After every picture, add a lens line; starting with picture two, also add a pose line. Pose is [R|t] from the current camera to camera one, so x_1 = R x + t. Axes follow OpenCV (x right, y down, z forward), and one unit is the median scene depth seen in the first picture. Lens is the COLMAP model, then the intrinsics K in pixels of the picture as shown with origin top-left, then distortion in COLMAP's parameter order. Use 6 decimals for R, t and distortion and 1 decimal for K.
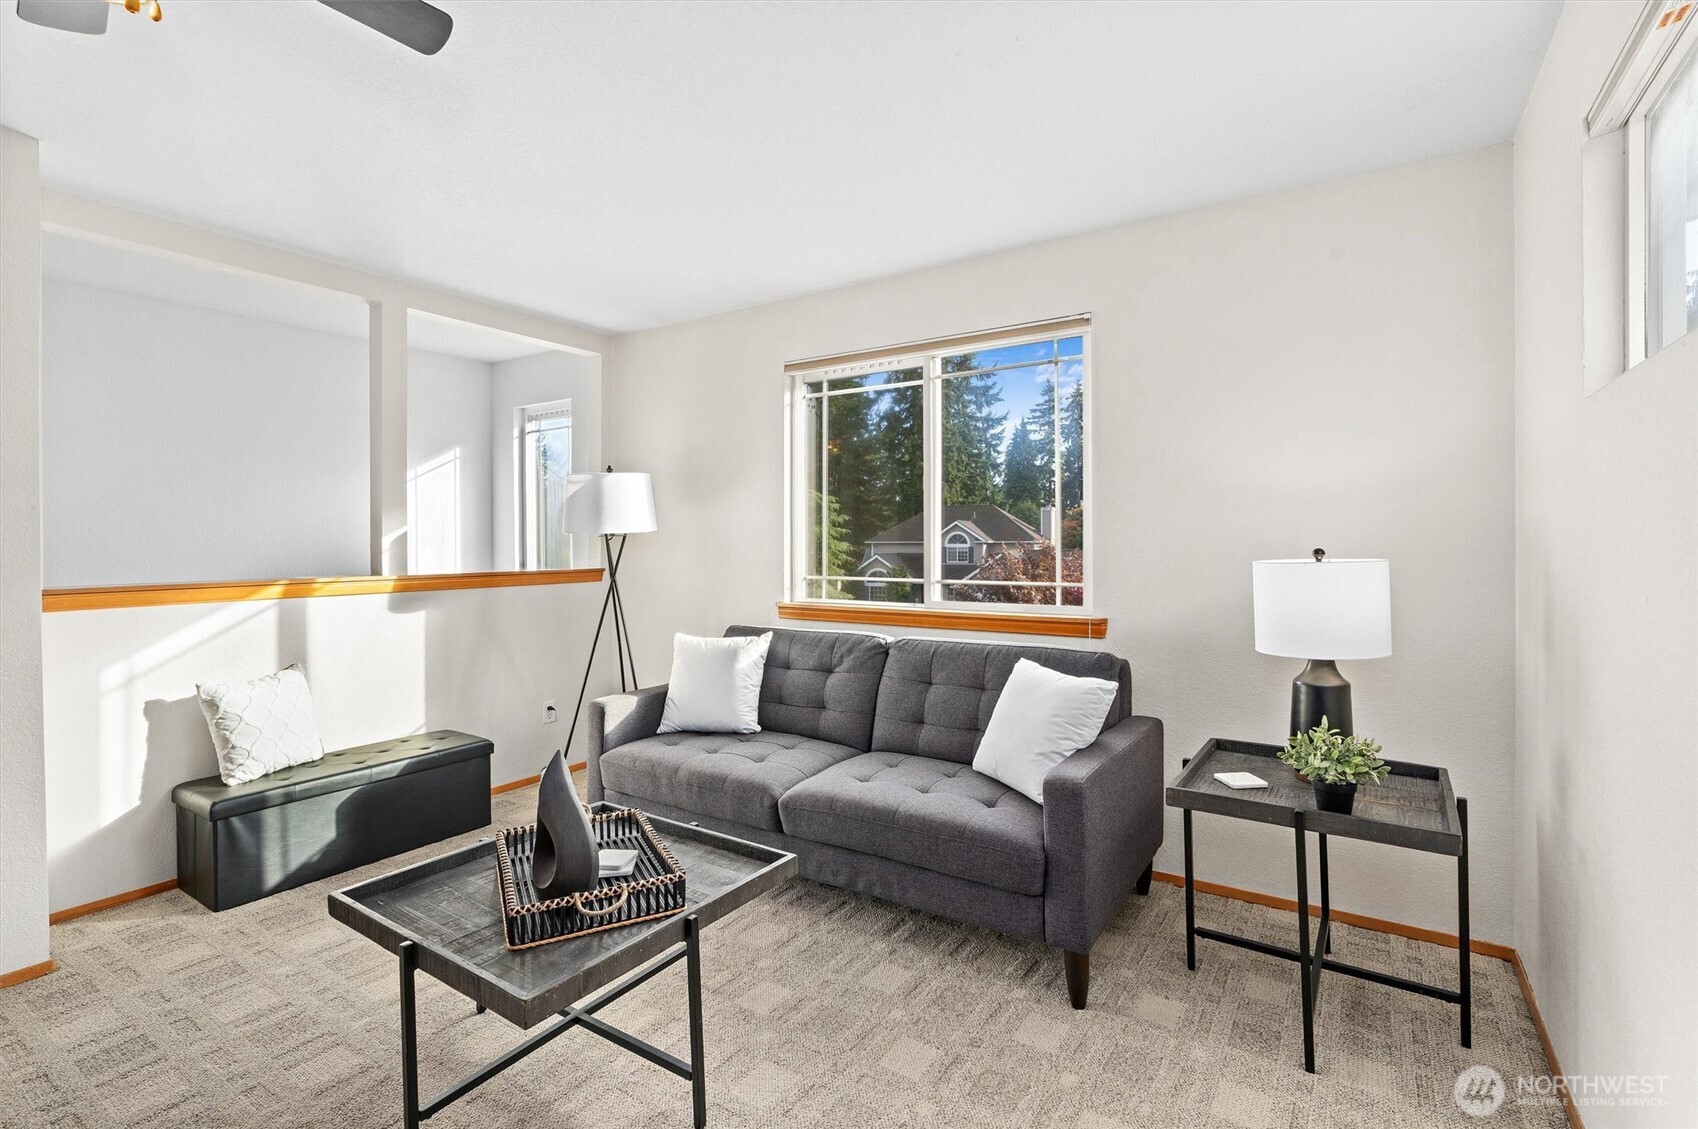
lens RADIAL K [[785.3, 0, 845.1], [0, 785.3, 550.6], [0, 0, 1]] dist [-0.002127, 0.002329]
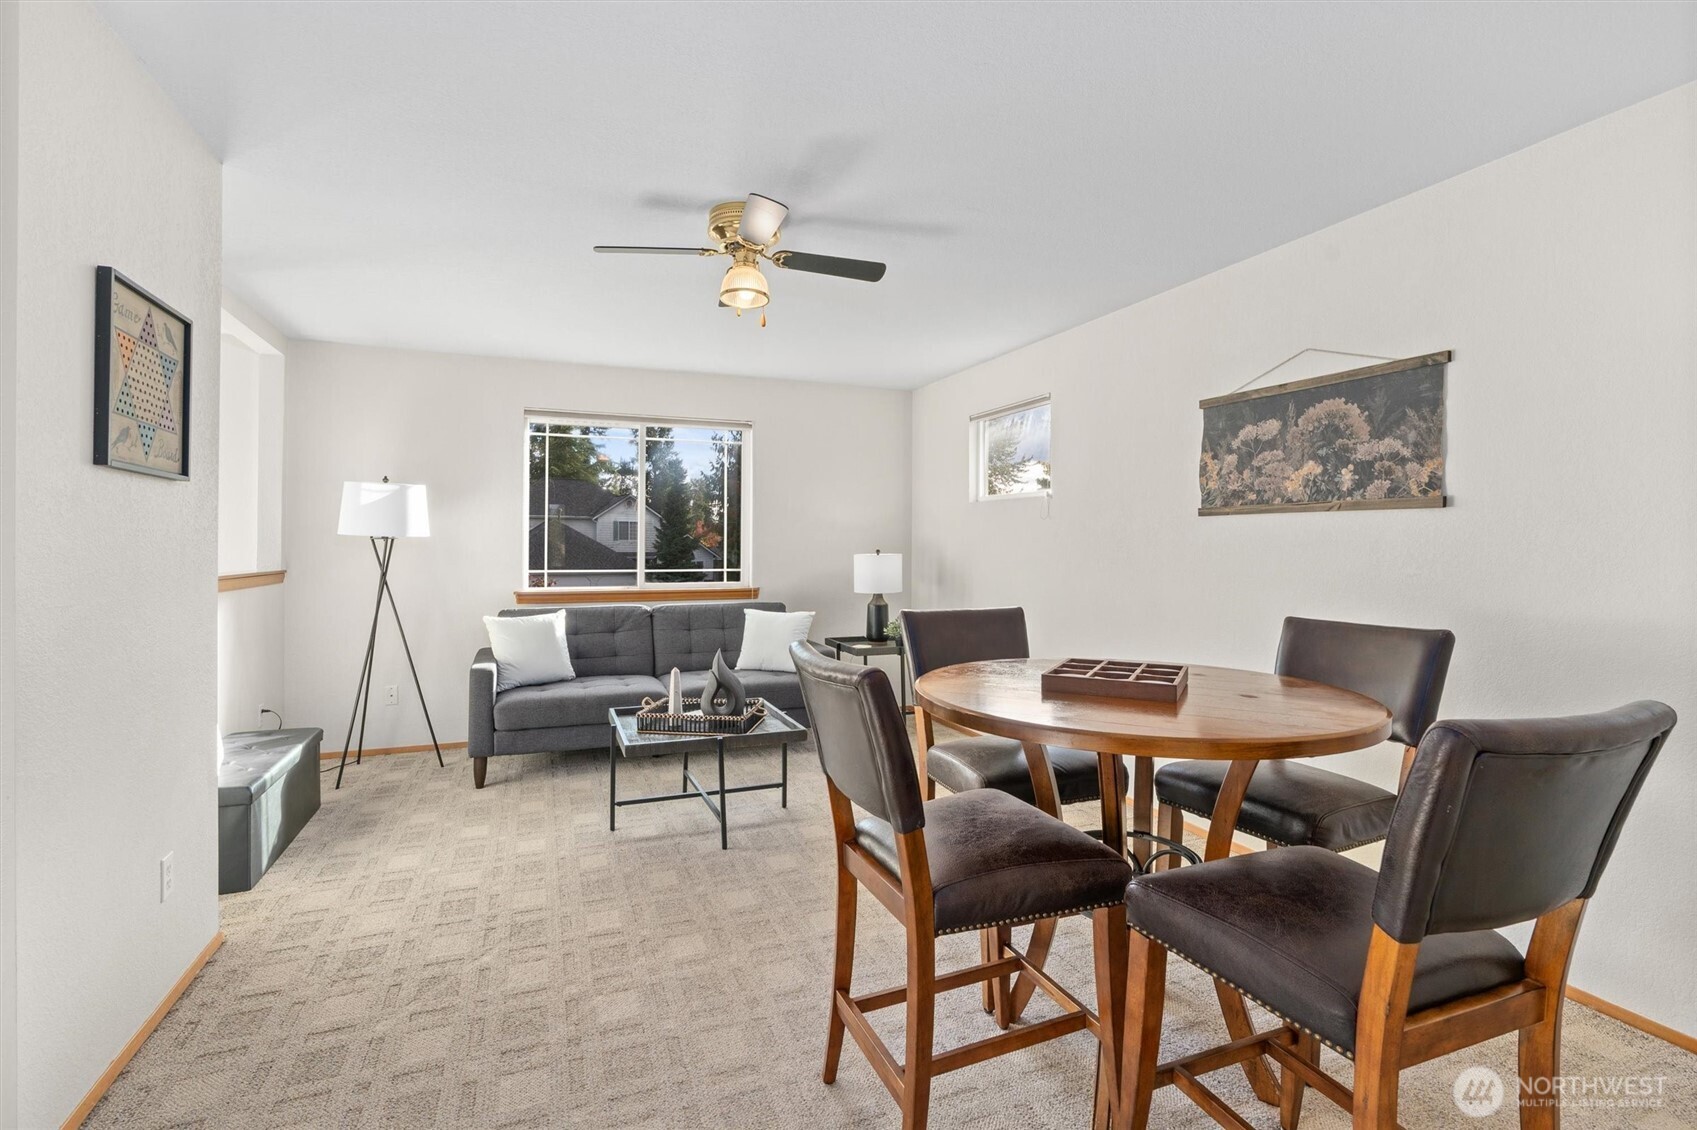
lens RADIAL K [[784.8, 0, 848.5], [0, 784.8, 554.6], [0, 0, 1]] dist [-0.002127, 0.002329]
pose [[0.575777, -0.007179, 0.817575, -0.973033], [0.002373, 0.999972, 0.007109, -0.003061], [-0.817603, -0.002153, 0.575778, -0.230277]]
